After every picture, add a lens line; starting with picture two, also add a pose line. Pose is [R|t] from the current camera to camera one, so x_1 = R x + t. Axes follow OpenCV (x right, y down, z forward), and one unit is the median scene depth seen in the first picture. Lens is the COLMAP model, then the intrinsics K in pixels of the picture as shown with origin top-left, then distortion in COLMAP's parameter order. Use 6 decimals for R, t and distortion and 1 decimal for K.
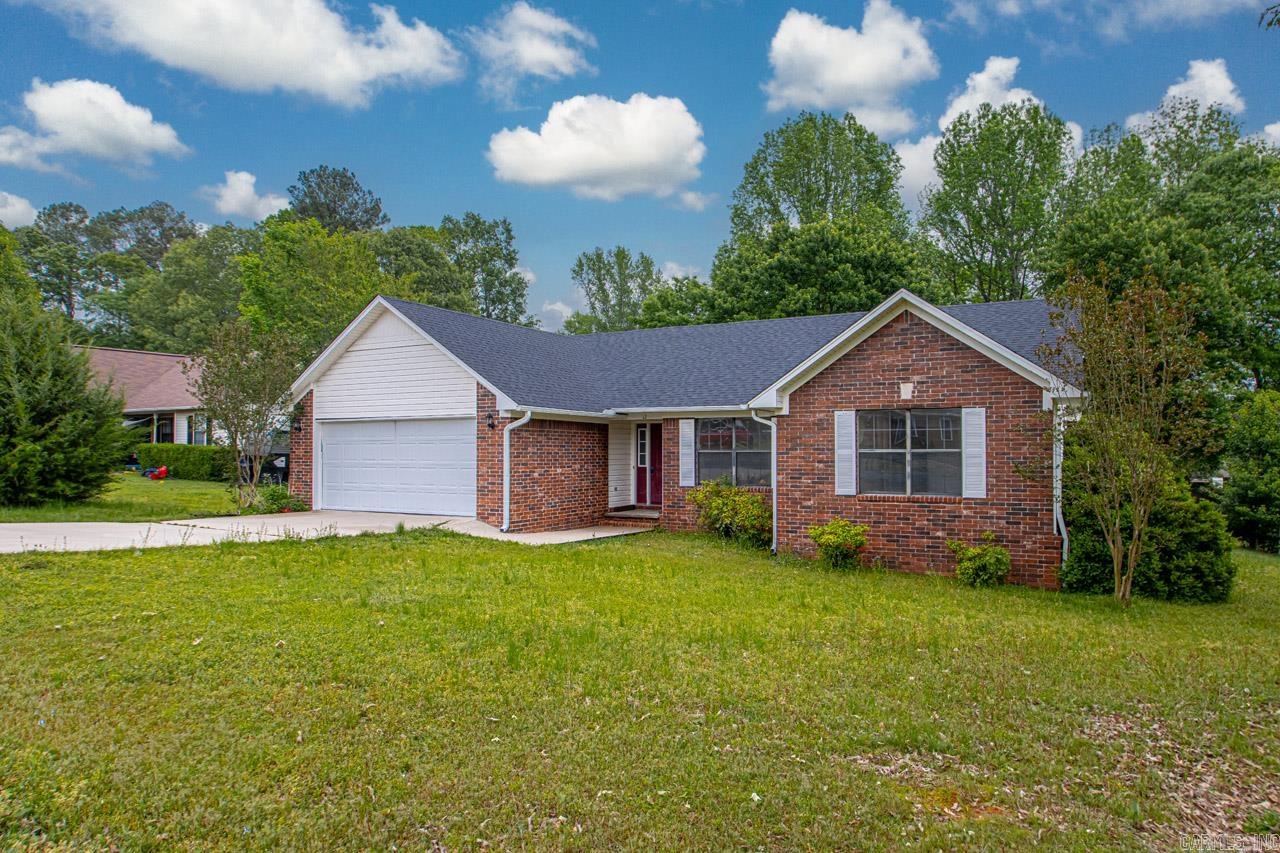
lens RADIAL K [[865.4, 0, 640.0], [0, 865.4, 426.5], [0, 0, 1]] dist [-0.031599, 0.000858]
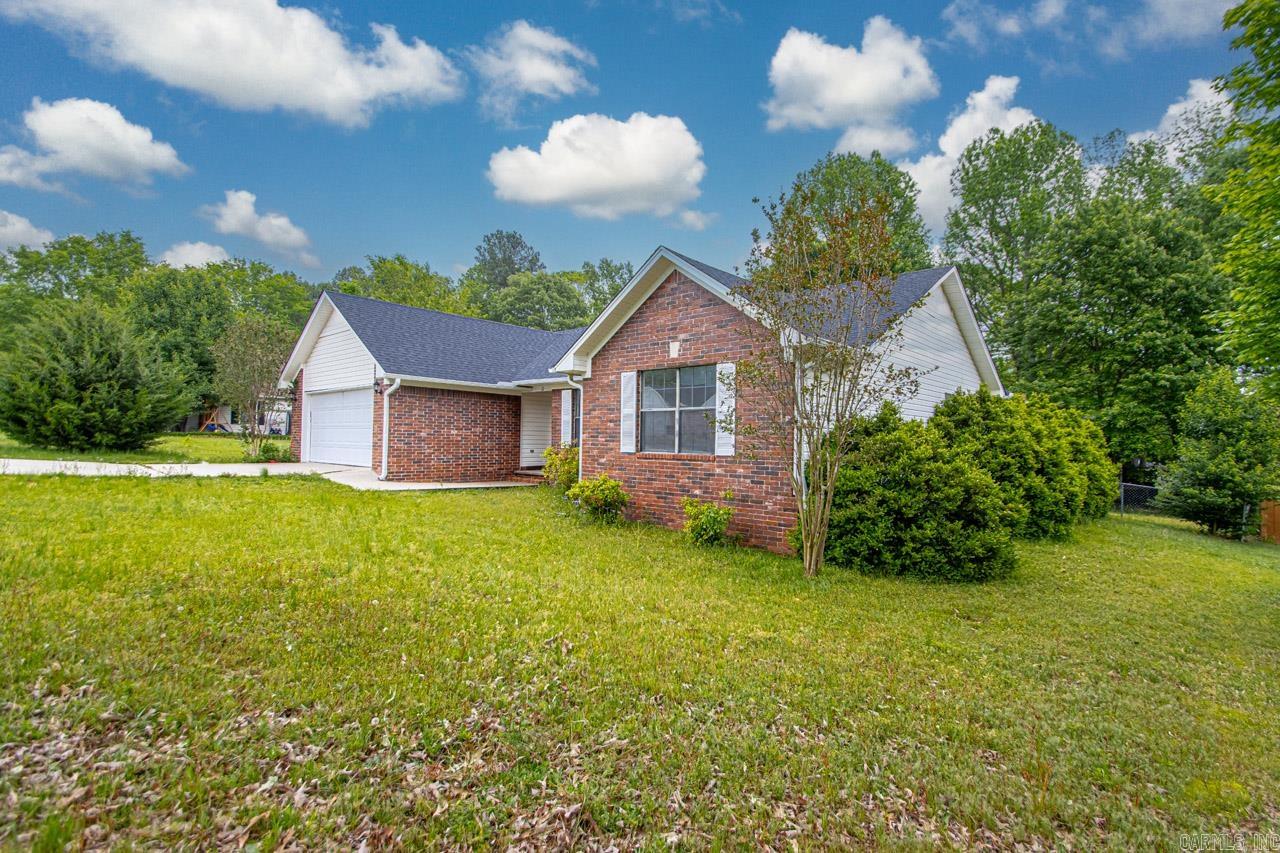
lens RADIAL K [[627.9, 0, 638.4], [0, 627.9, 420.4], [0, 0, 1]] dist [-0.000021, -0.008107]
pose [[0.969450, 0.008286, -0.245150, 0.401635], [-0.010191, 0.999927, -0.006503, 0.041809], [0.245078, 0.008802, 0.969463, 0.248720]]
